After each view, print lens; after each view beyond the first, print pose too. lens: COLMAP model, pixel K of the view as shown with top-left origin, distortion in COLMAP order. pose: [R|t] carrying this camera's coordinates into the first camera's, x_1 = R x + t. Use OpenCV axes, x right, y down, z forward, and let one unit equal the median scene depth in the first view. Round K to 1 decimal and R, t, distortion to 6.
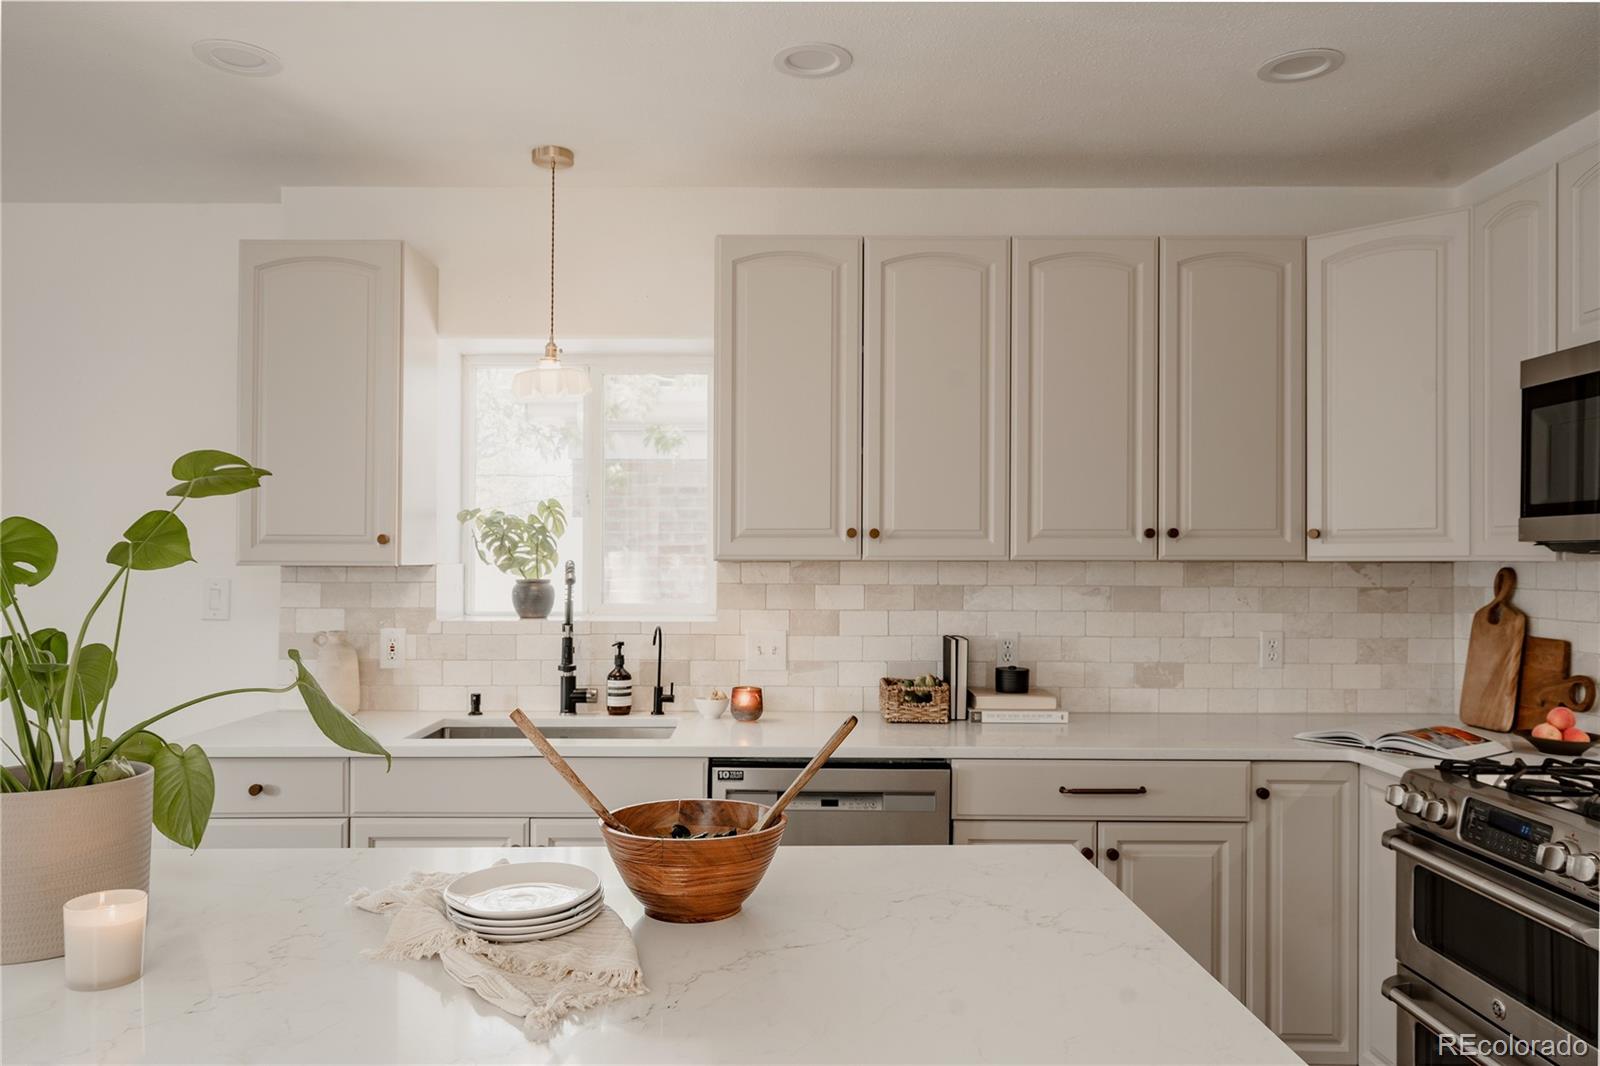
lens RADIAL K [[1132.9, 0, 811.5], [0, 1132.9, 543.1], [0, 0, 1]] dist [0.010039, -0.002990]
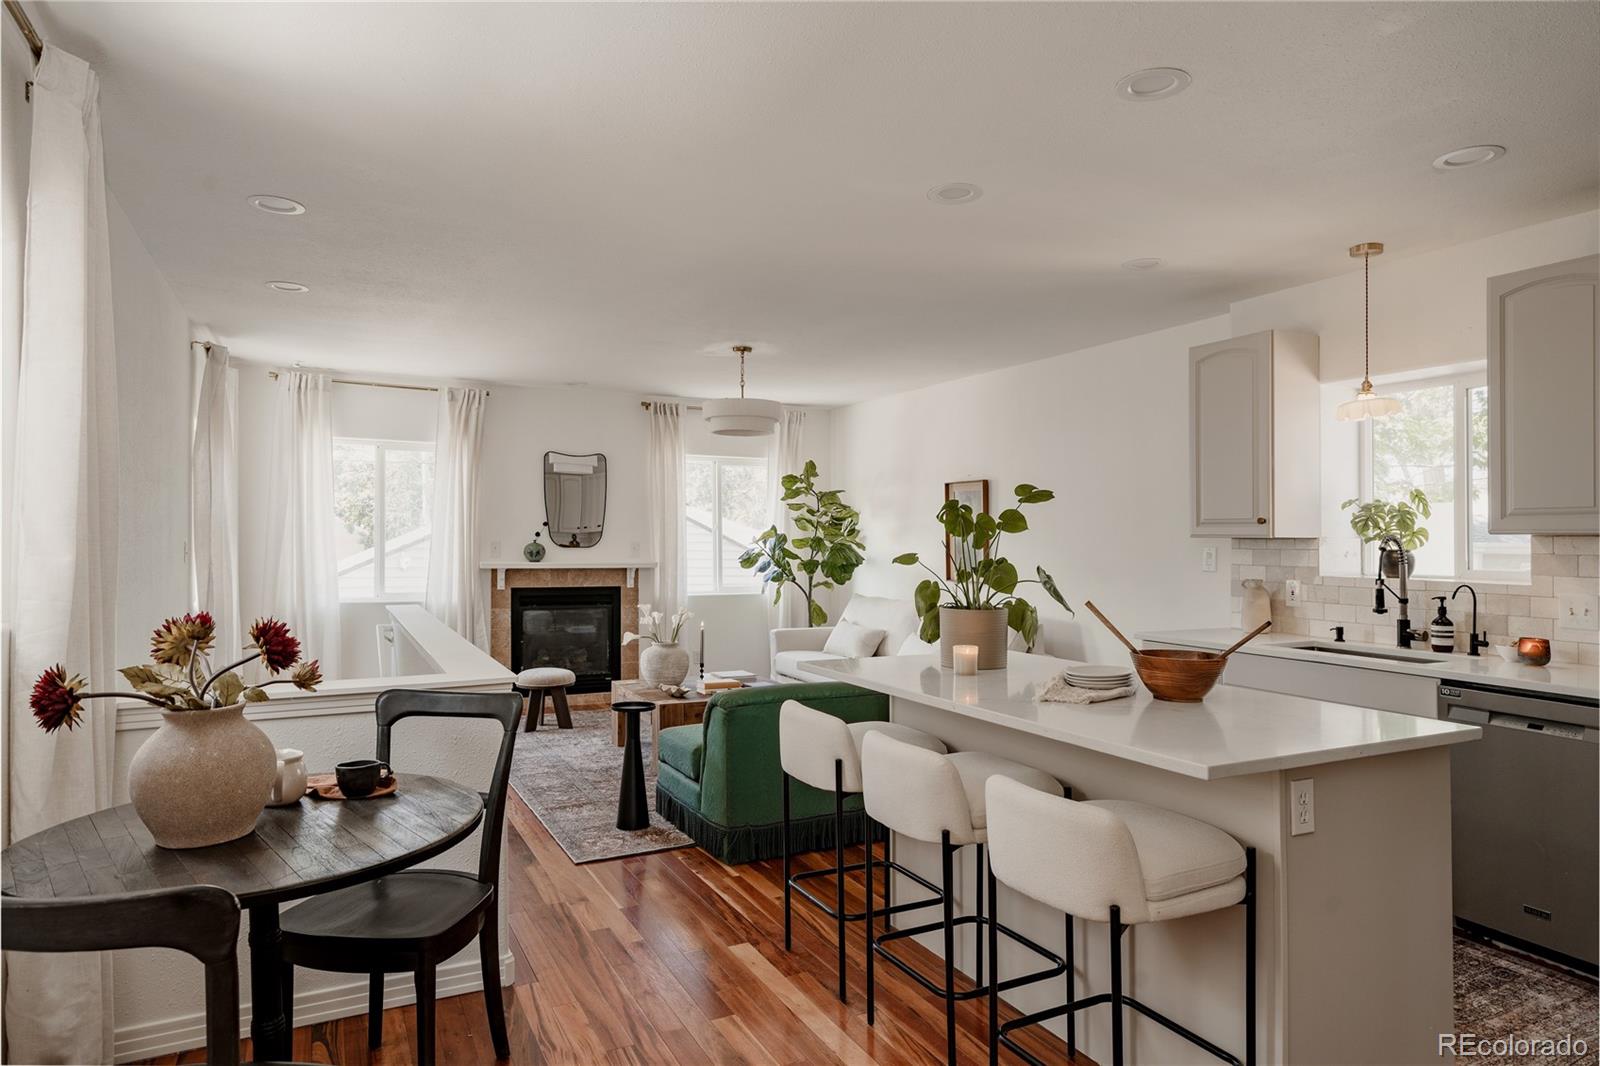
lens RADIAL K [[982.4, 0, 791.1], [0, 982.4, 528.8], [0, 0, 1]] dist [0.014963, 0.003316]
pose [[0.436067, -0.006560, -0.899890, 0.559172], [0.005366, 0.999975, -0.004690, 0.010414], [0.899898, -0.002783, 0.436091, -0.186997]]
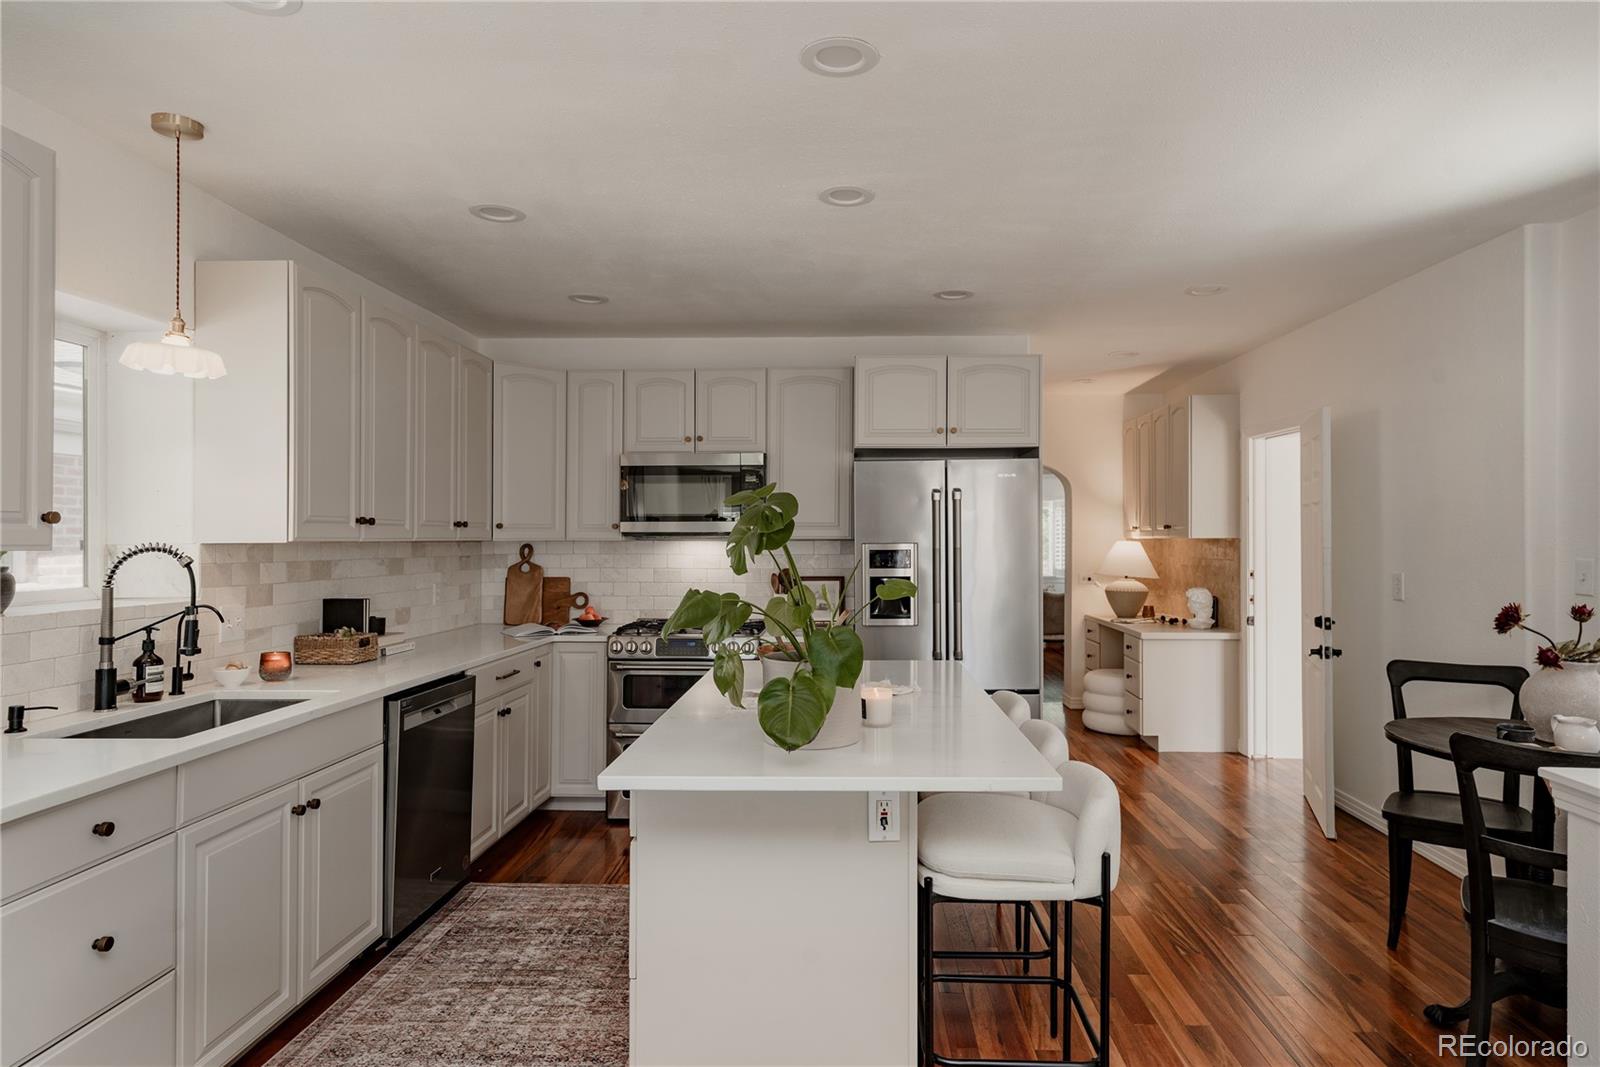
lens RADIAL K [[910.8, 0, 803.4], [0, 910.8, 549.3], [0, 0, 1]] dist [-0.004945, -0.003543]
pose [[0.060250, -0.011302, 0.998119, -0.951942], [-0.012399, 0.999850, 0.012070, 0.005052], [-0.998106, -0.013103, 0.060101, 0.413975]]
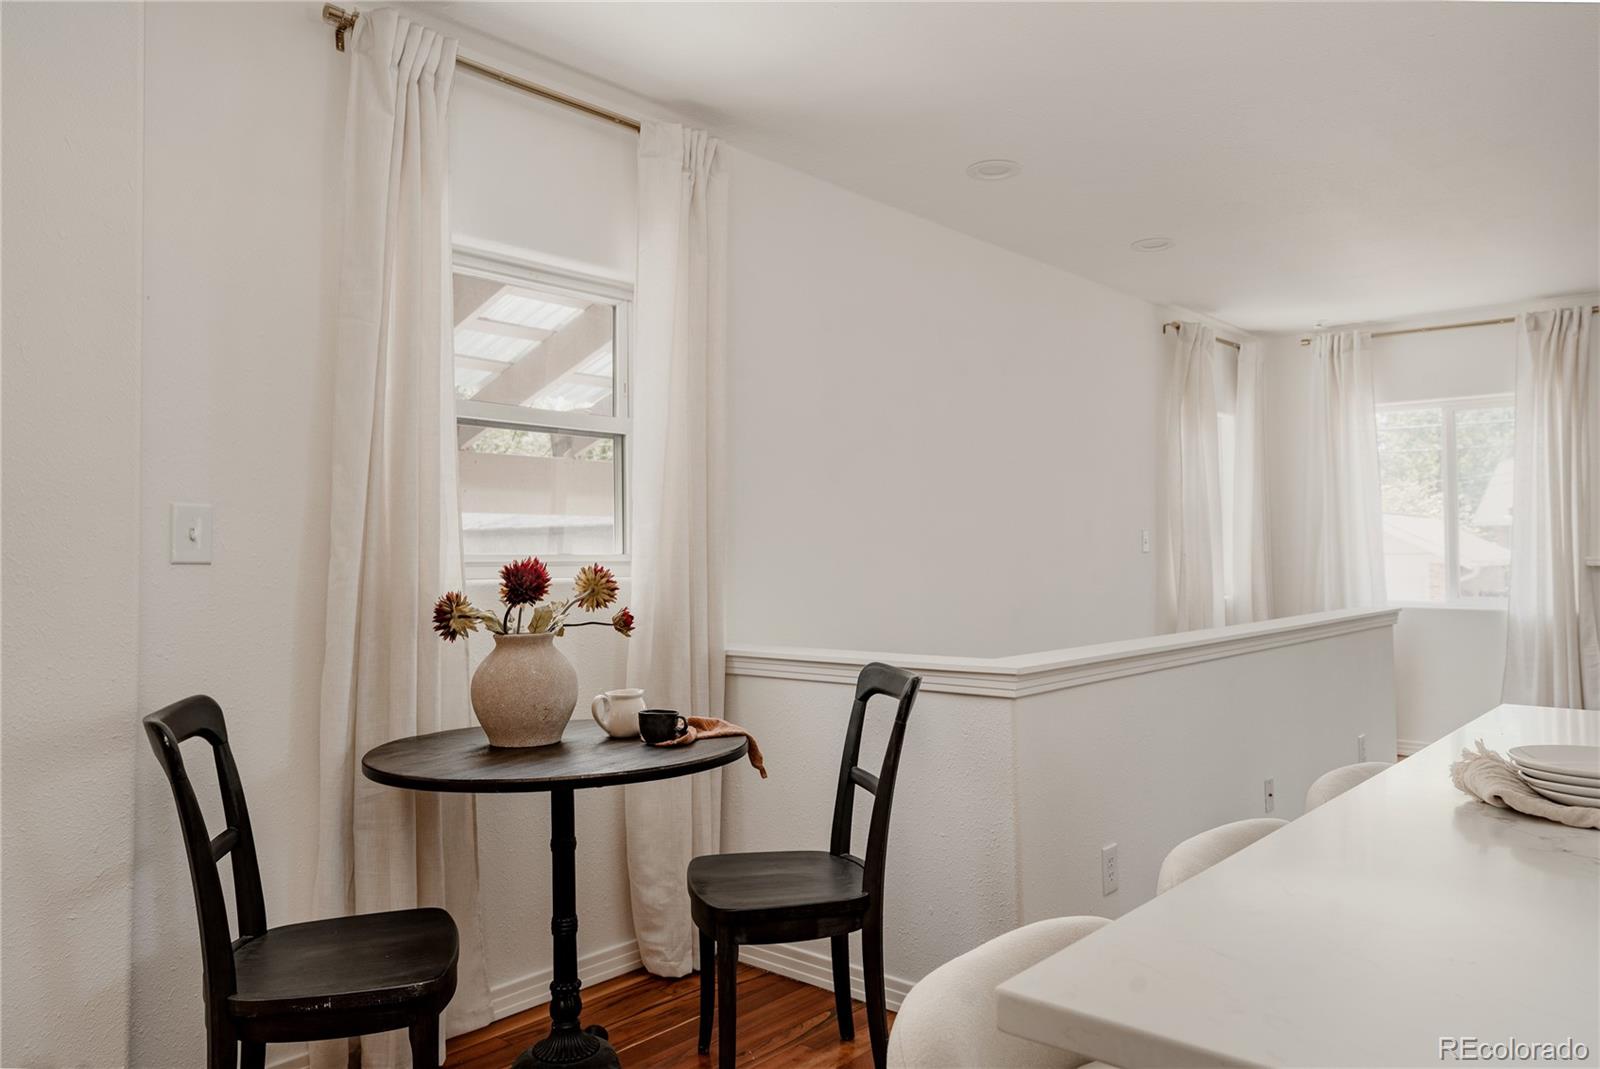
lens RADIAL K [[1107.5, 0, 795.2], [0, 1107.5, 542.1], [0, 0, 1]] dist [-0.002666, 0.003493]
pose [[-0.671017, -0.003585, -0.741433, 0.334503], [0.016327, 0.999674, -0.019611, 0.064033], [0.741262, -0.025264, -0.670740, 0.417945]]
